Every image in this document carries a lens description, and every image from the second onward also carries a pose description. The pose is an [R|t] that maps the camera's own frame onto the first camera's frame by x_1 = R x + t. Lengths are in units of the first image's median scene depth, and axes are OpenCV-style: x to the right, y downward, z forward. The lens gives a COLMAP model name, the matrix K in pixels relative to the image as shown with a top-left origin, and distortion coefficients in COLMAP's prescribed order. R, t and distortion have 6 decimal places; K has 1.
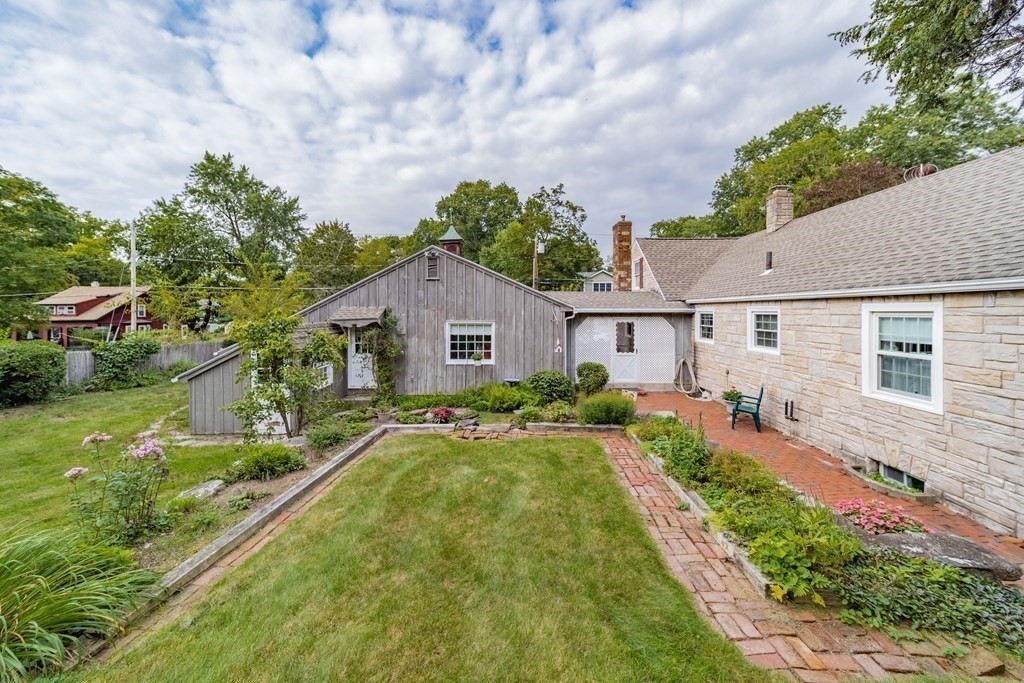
lens RADIAL K [[379.1, 0, 542.3], [0, 379.1, 326.8], [0, 0, 1]] dist [0.020293, -0.000006]
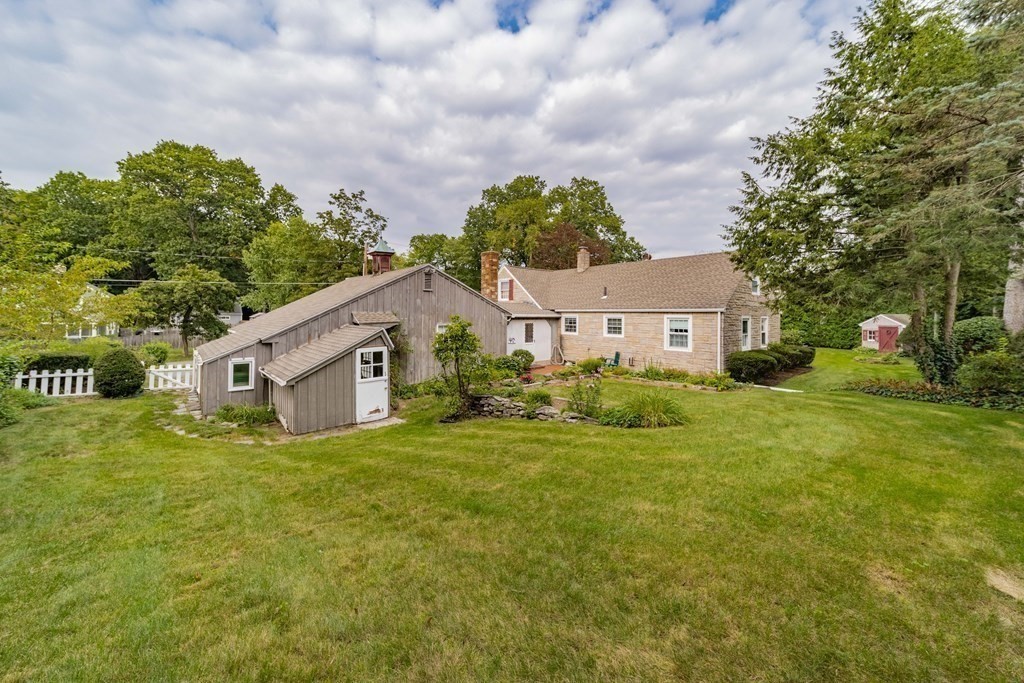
lens RADIAL K [[353.4, 0, 529.6], [0, 353.4, 341.5], [0, 0, 1]] dist [0.008227, 0.000119]
pose [[0.750836, -0.045409, 0.658926, -0.771995], [0.019211, 0.998713, 0.046934, -0.004982], [-0.660210, -0.022581, 0.750742, -0.105743]]
